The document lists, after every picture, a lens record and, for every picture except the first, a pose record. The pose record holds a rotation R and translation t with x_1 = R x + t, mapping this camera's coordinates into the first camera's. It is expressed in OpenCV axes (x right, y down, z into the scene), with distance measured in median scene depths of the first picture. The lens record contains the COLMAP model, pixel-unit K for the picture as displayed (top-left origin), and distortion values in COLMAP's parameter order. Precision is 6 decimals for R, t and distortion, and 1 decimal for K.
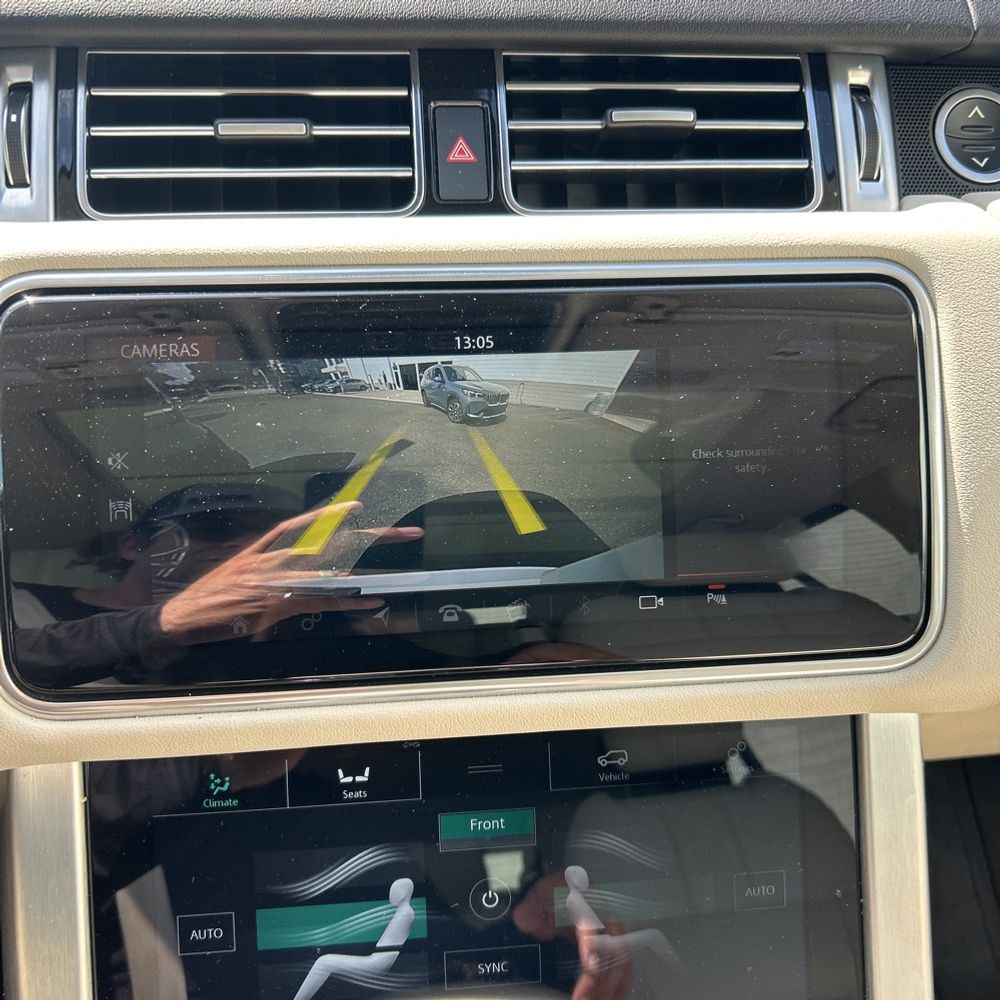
lens RADIAL K [[1083.2, 0, 495.0], [0, 1083.2, 533.3], [0, 0, 1]] dist [-0.005598, 0.025438]
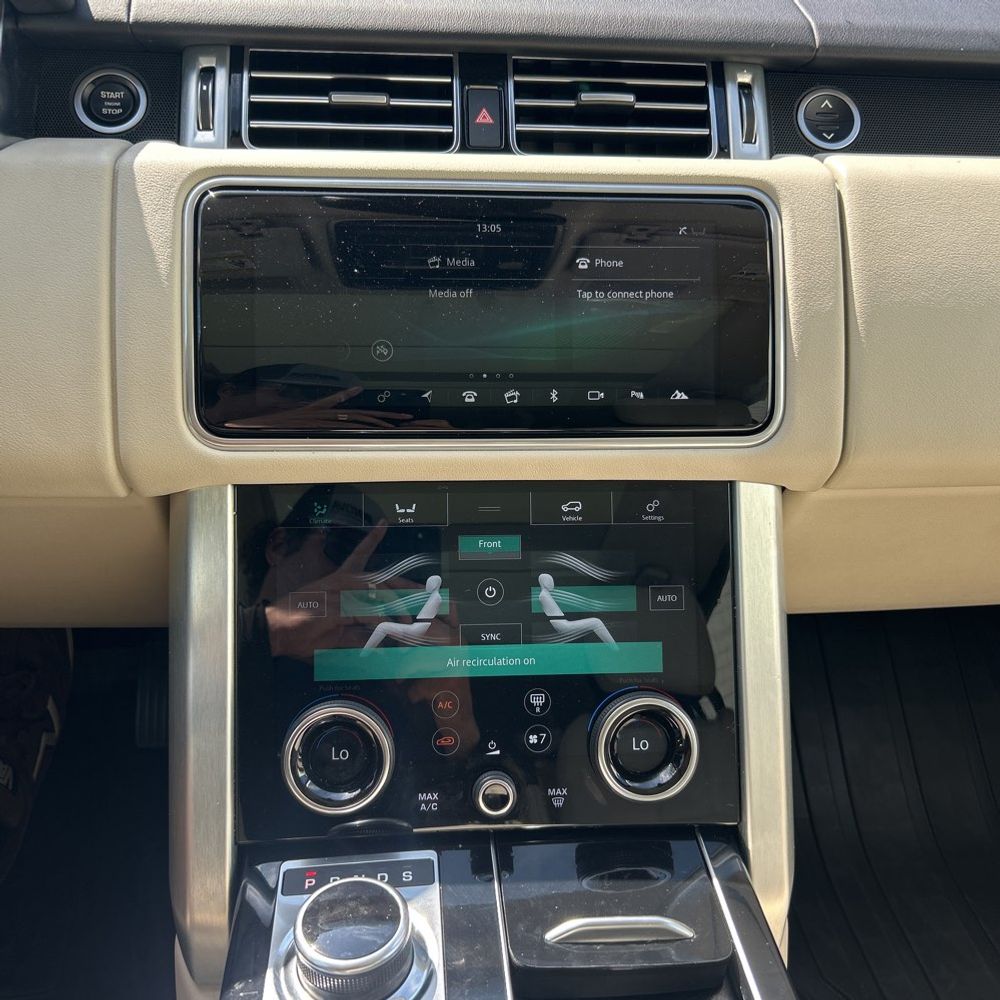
lens RADIAL K [[1012.3, 0, 500.0], [0, 1012.3, 500.0], [0, 0, 1]] dist [0.083016, -0.121540]
pose [[0.999623, 0.024441, -0.012487, 0.024051], [-0.025055, 0.998349, -0.051678, 0.280223], [0.011204, 0.051972, 0.998586, -0.455327]]
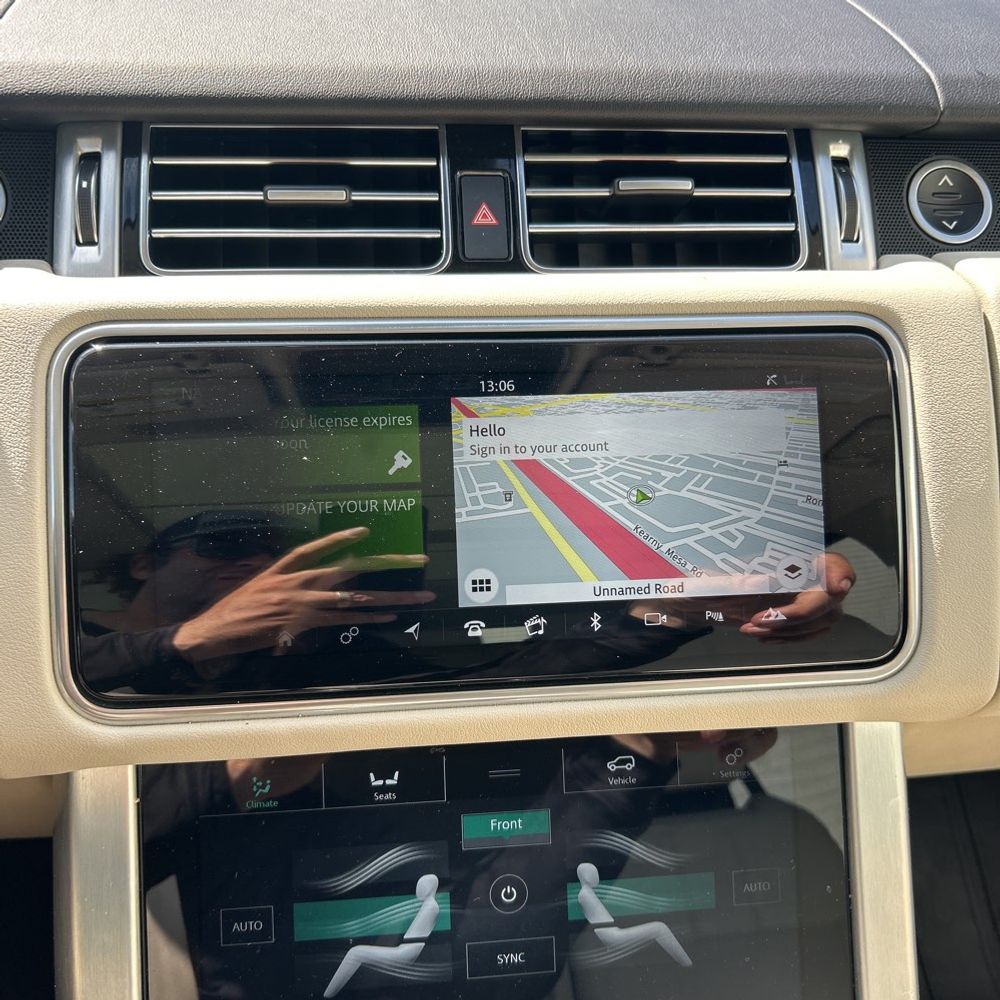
lens RADIAL K [[1070.6, 0, 512.5], [0, 1070.6, 516.4], [0, 0, 1]] dist [0.023020, -0.022114]
pose [[0.999937, 0.002650, 0.010900, -0.013499], [-0.002151, 0.998962, -0.045504, 0.008211], [-0.011009, 0.045478, 0.998905, -0.092969]]
